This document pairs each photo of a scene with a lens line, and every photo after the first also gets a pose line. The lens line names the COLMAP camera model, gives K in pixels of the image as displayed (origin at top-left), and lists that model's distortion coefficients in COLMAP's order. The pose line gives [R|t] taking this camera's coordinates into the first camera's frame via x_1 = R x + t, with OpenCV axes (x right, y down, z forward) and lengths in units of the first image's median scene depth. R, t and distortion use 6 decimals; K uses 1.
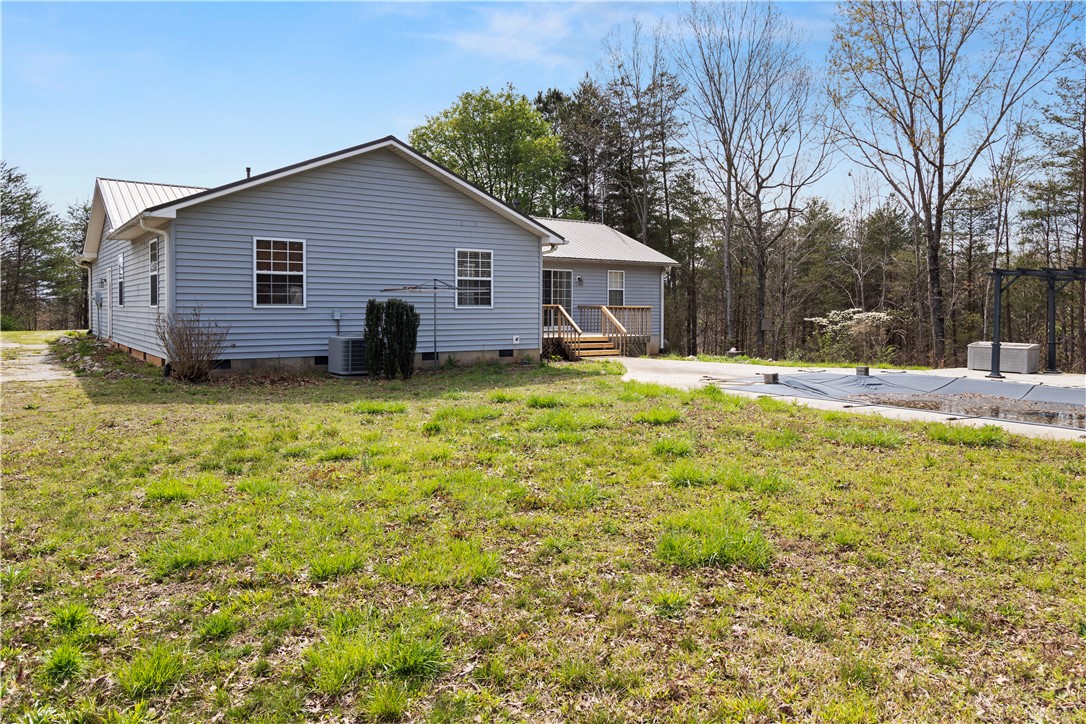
lens RADIAL K [[748.9, 0, 543.6], [0, 748.9, 315.6], [0, 0, 1]] dist [0.024854, -0.000915]
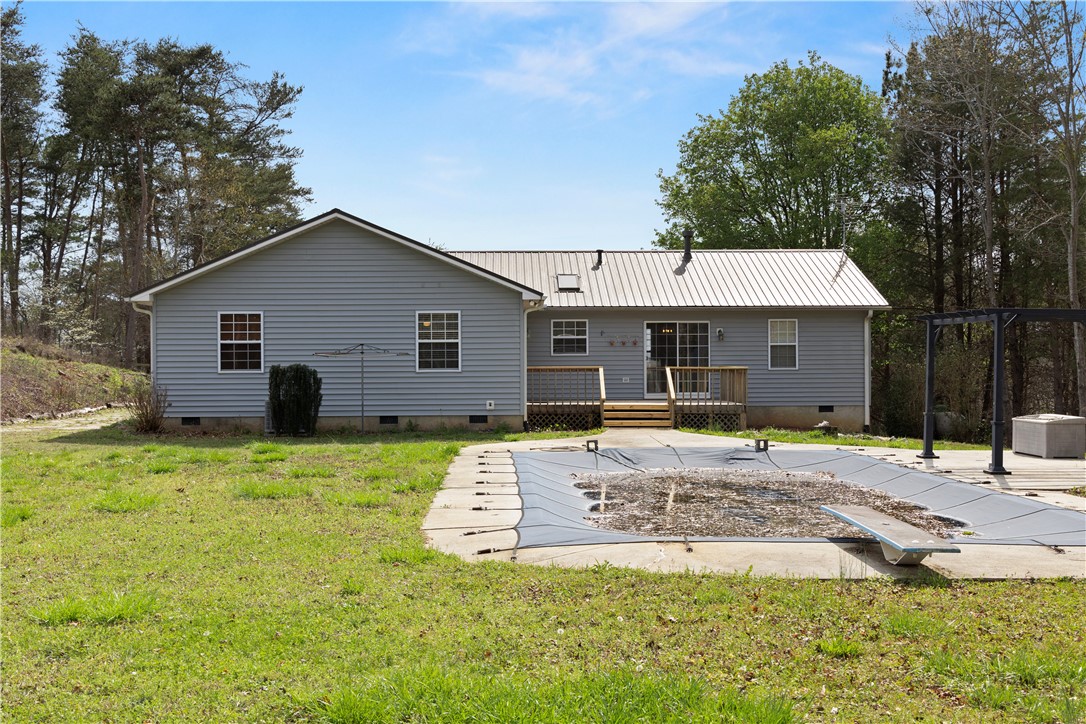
lens RADIAL K [[1254.3, 0, 543.0], [0, 1254.3, 362.0], [0, 0, 1]] dist [0.019499, 0.022037]
pose [[0.832388, -0.013161, -0.554038, 0.919084], [0.002638, 0.999801, -0.019788, 0.010150], [0.554188, 0.015010, 0.832256, -0.274906]]
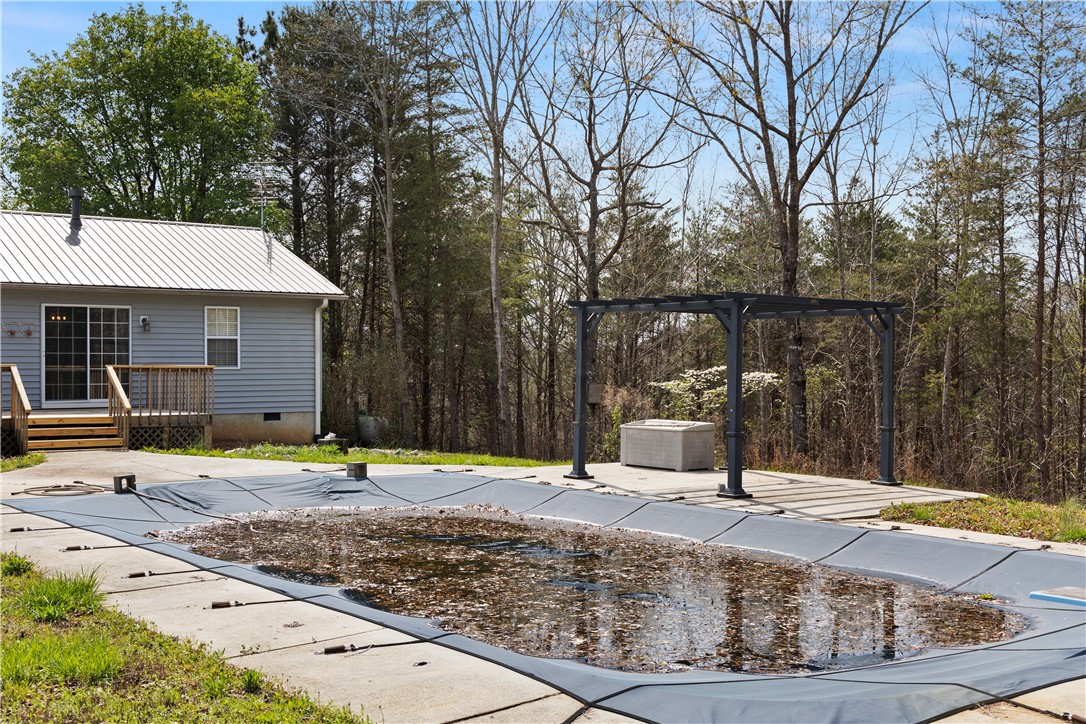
lens RADIAL K [[1254.3, 0, 543.0], [0, 1254.3, 362.0], [0, 0, 1]] dist [0.019499, 0.022037]
pose [[0.999589, -0.009789, 0.026942, 0.509403], [0.010244, 0.999806, -0.016803, 0.006023], [-0.026773, 0.017072, 0.999496, -0.030753]]
